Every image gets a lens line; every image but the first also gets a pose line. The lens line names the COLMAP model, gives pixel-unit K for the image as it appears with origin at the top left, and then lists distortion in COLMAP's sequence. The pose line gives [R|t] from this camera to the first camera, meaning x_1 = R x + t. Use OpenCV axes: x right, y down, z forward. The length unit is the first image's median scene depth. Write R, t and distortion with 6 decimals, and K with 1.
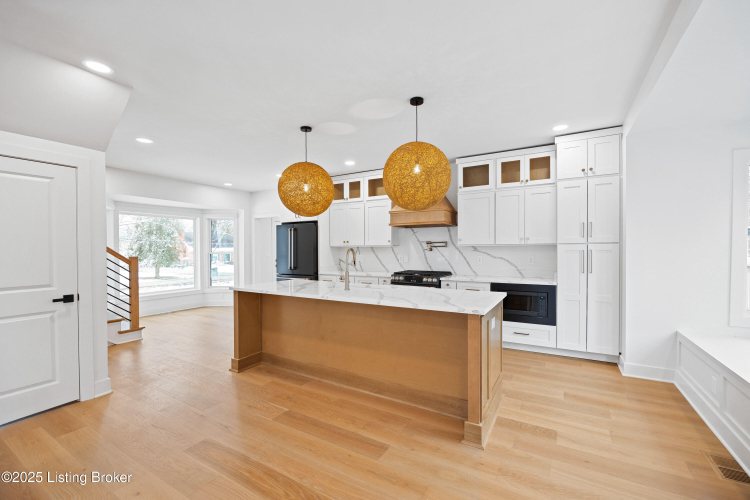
lens RADIAL K [[317.7, 0, 376.2], [0, 317.7, 252.6], [0, 0, 1]] dist [-0.002723, -0.000172]
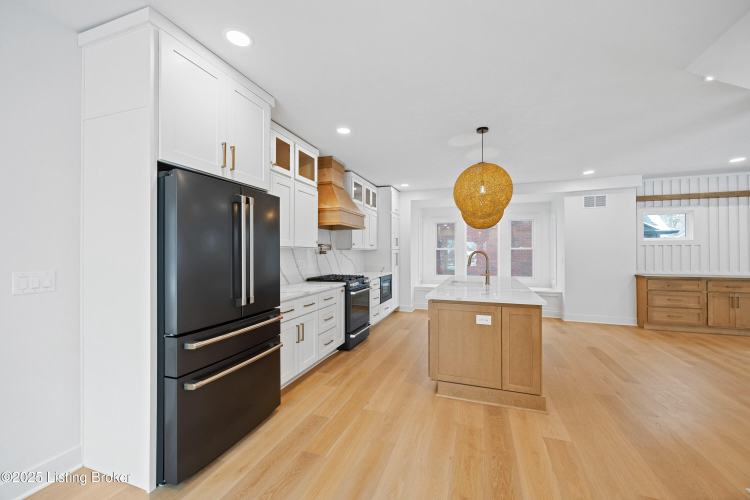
lens RADIAL K [[293.3, 0, 375.9], [0, 293.3, 247.8], [0, 0, 1]] dist [0.000421, 0.000054]
pose [[-0.188428, 0.018695, 0.981909, -0.872064], [0.011675, 0.999791, -0.016795, -0.008660], [-0.982018, 0.008299, -0.188607, 1.248982]]
